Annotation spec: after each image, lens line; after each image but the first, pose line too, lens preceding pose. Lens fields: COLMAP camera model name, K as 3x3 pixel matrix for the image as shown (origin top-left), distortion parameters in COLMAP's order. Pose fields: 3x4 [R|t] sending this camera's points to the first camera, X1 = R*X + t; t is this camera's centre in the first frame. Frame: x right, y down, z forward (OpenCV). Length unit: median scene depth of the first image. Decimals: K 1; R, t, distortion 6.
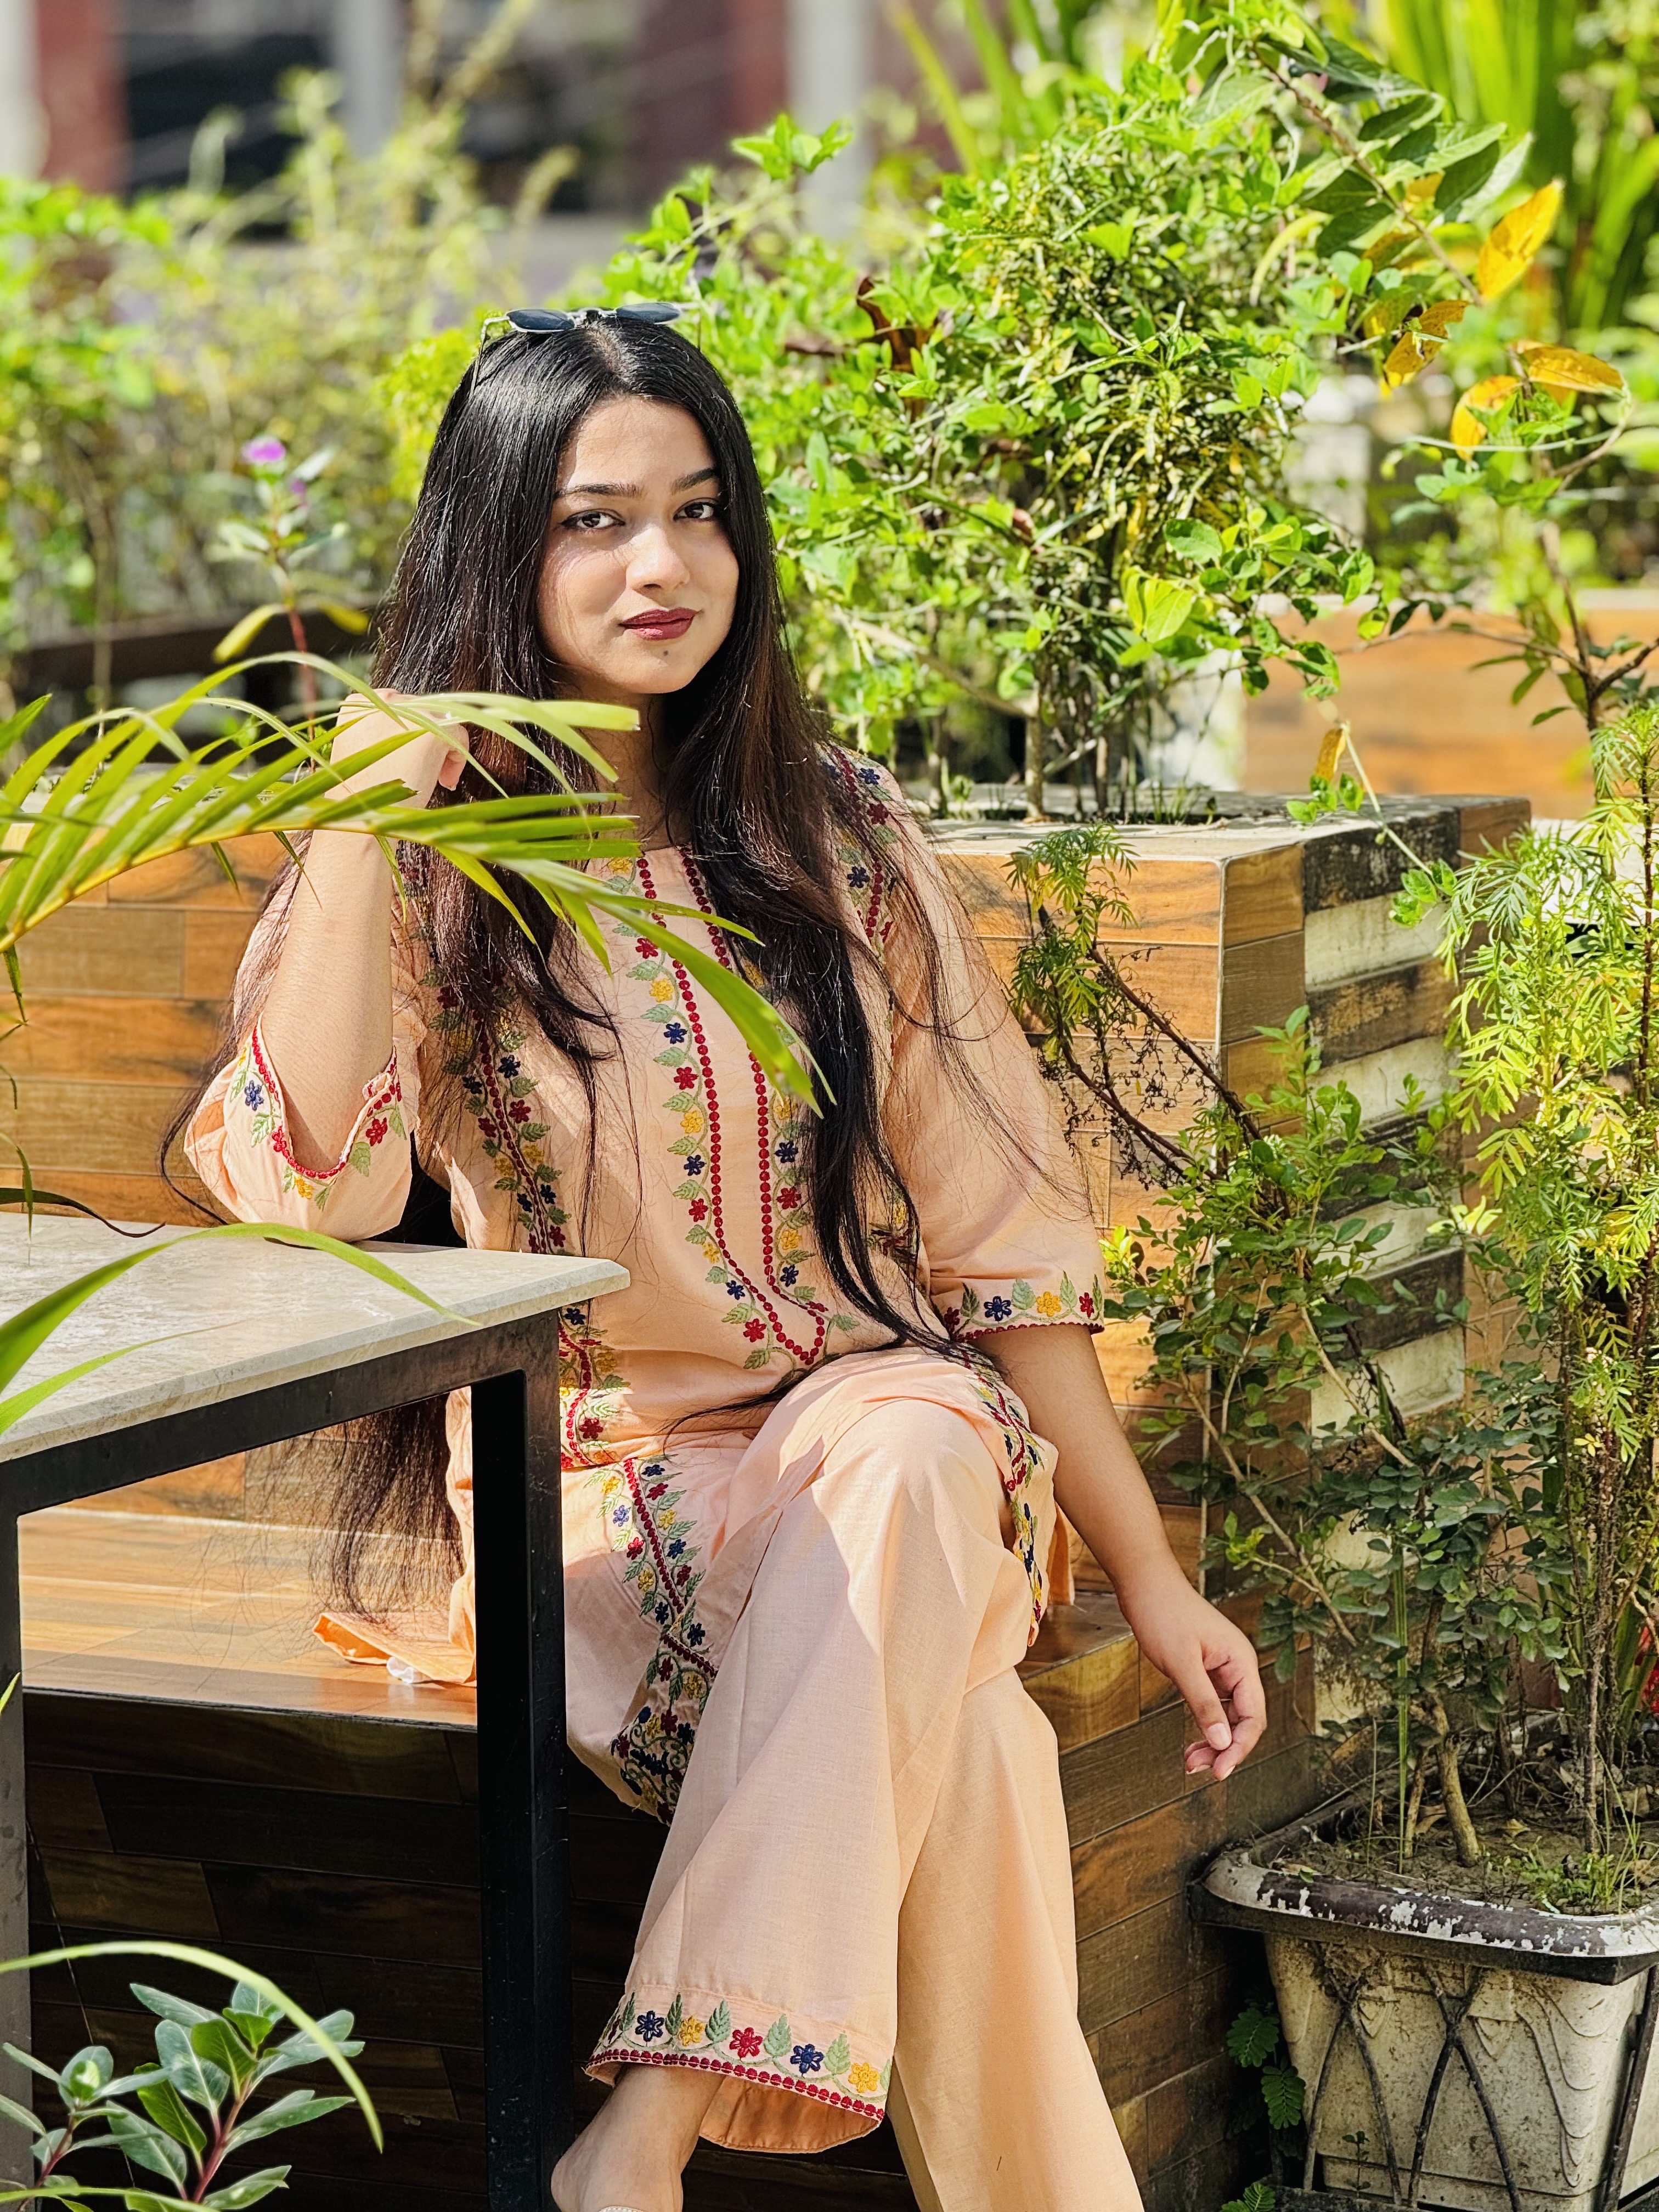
lens RADIAL K [[7692.3, 0, 841.4], [0, 7692.3, 1126.6], [0, 0, 1]] dist [0.214015, 1.079627]
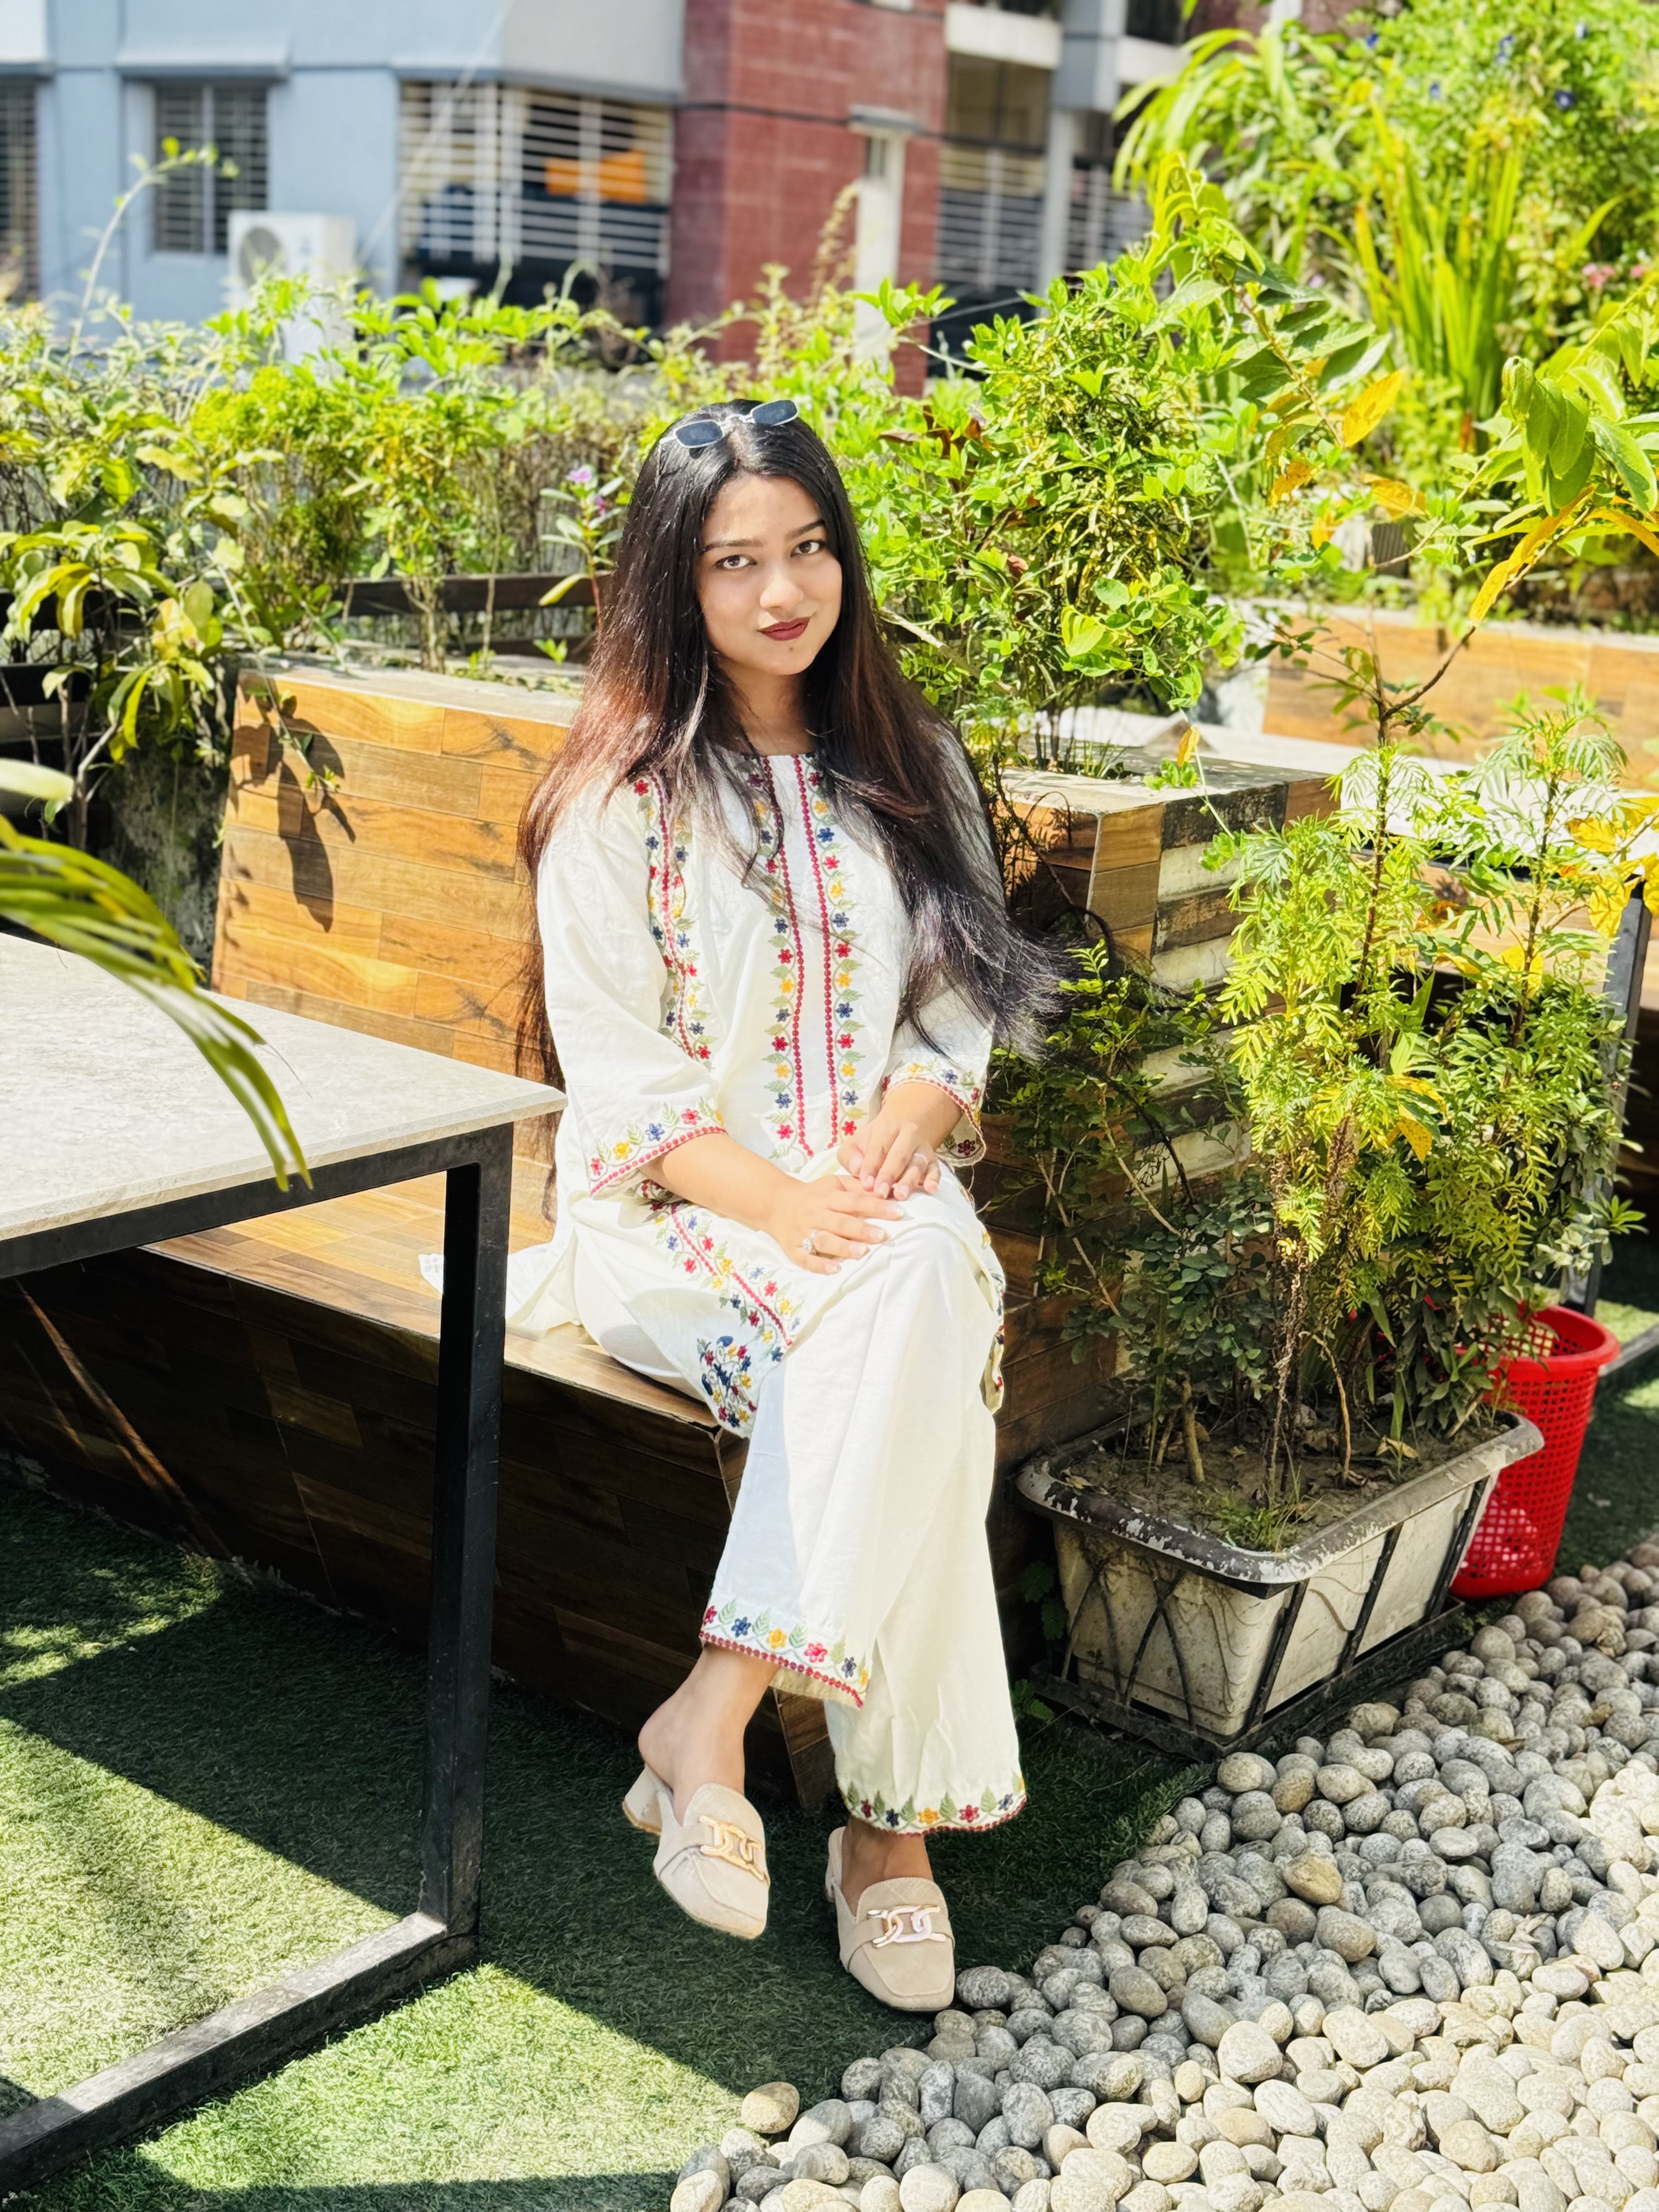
lens RADIAL K [[3021.2, 0, 832.6], [0, 3021.2, 1114.2], [0, 0, 1]] dist [0.179780, -0.765622]
pose [[0.985524, 0.113543, -0.125897, 0.076906], [-0.097664, 0.987232, 0.125835, -0.044721], [0.138578, -0.111718, 0.984030, 0.401393]]
